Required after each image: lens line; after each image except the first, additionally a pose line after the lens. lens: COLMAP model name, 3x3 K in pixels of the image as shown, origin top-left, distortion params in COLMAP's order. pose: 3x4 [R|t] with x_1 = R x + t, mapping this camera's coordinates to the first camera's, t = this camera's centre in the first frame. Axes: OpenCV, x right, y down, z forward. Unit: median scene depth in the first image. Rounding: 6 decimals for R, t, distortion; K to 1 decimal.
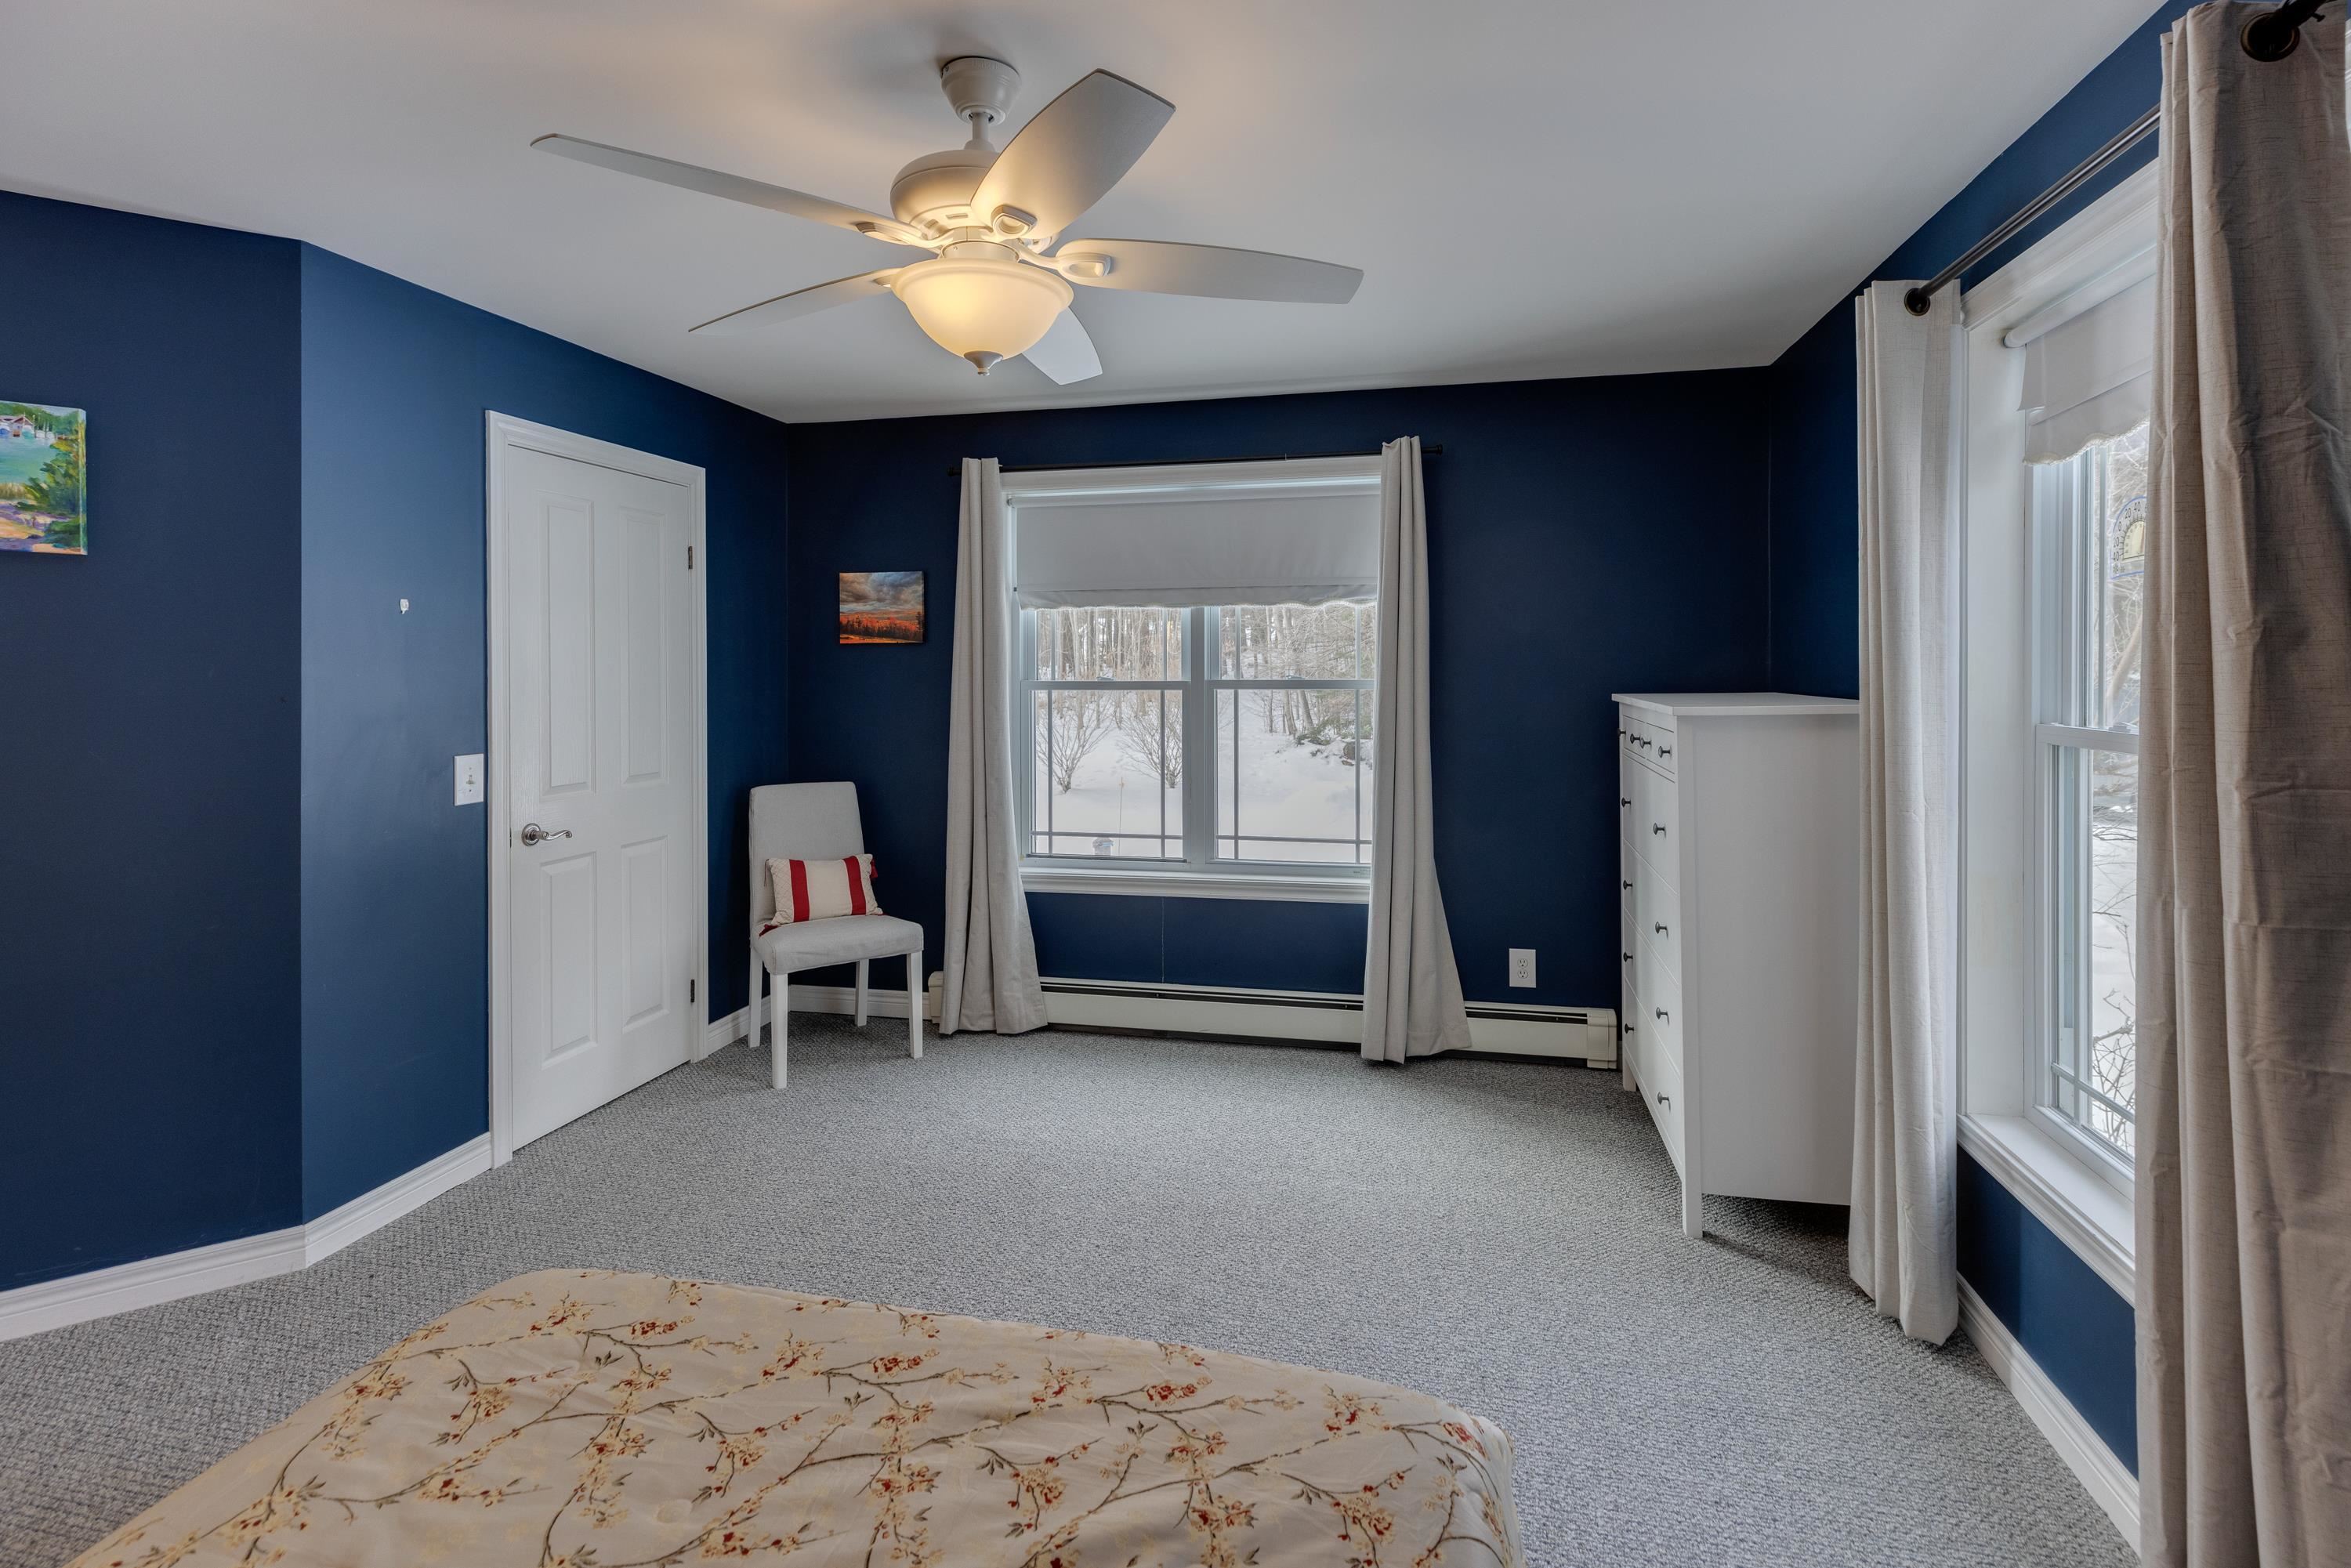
lens RADIAL K [[1089.6, 0, 1185.5], [0, 1089.6, 687.6], [0, 0, 1]] dist [0.001325, 0.000385]
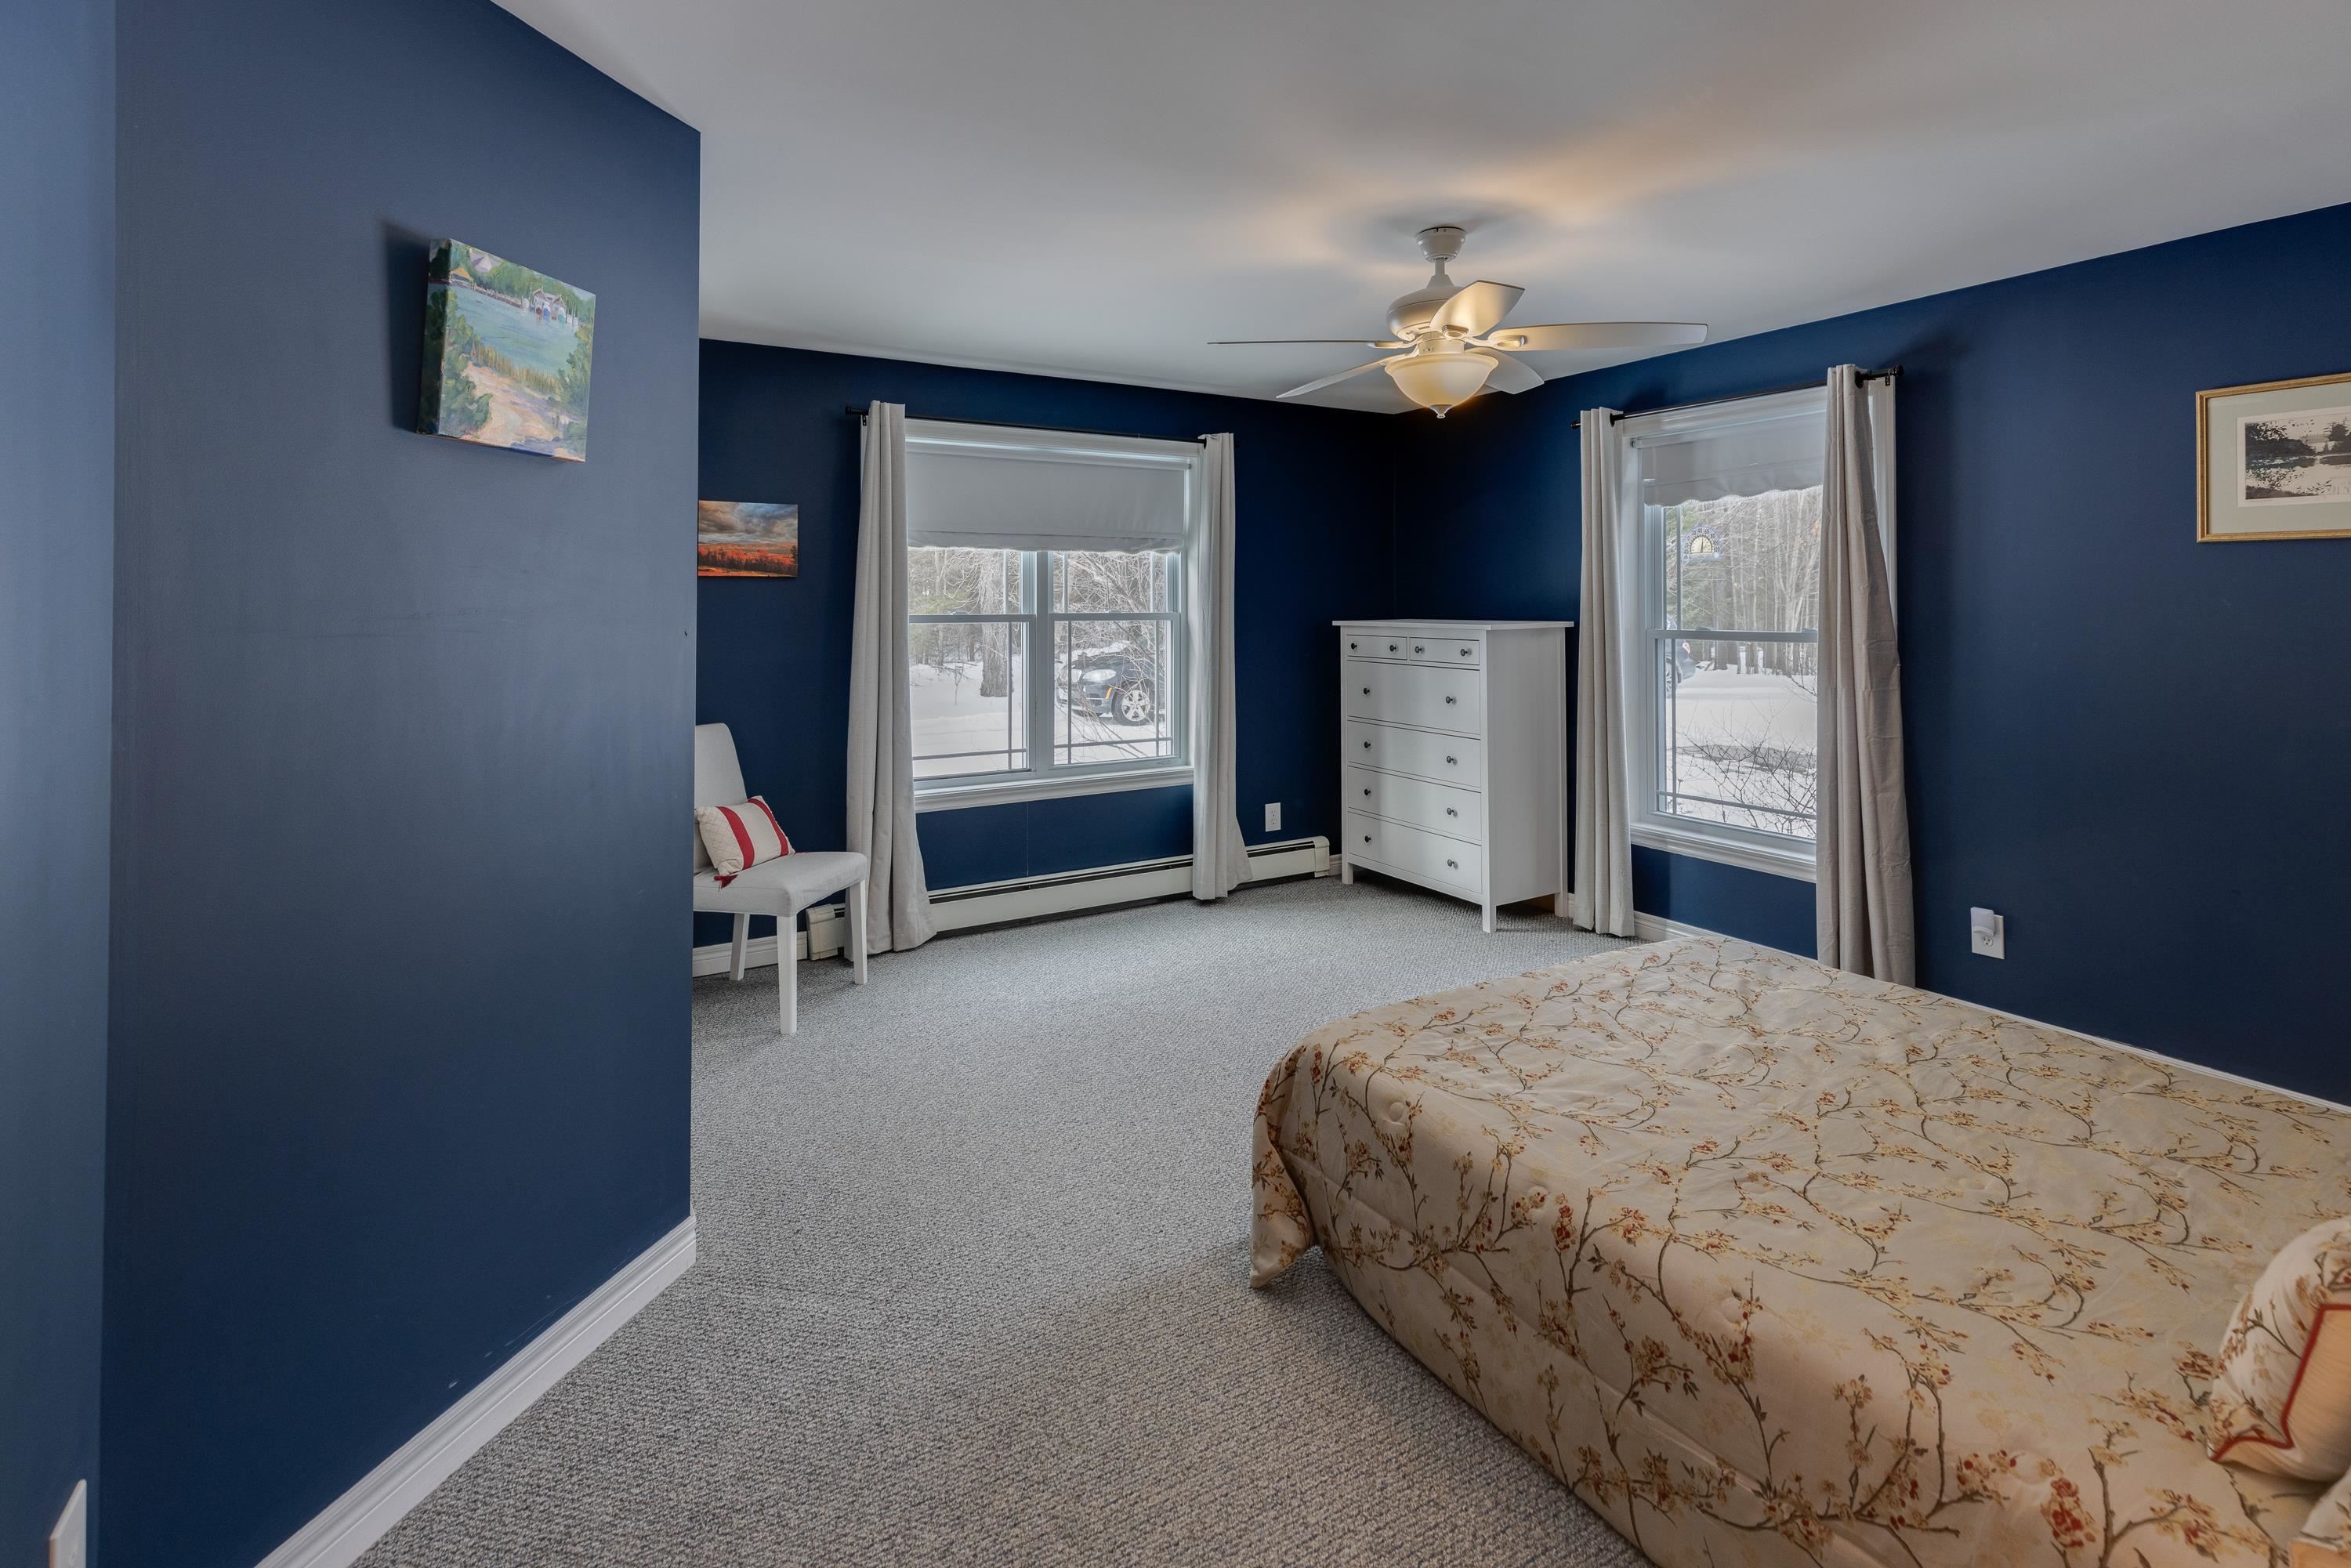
lens RADIAL K [[1118.9, 0, 1171.9], [0, 1118.9, 611.7], [0, 0, 1]] dist [0.000184, 0.000443]
pose [[0.731191, -0.003252, 0.682165, -0.715459], [0.013330, 0.999866, -0.009521, 0.004651], [-0.682043, 0.016055, 0.731136, 0.029750]]
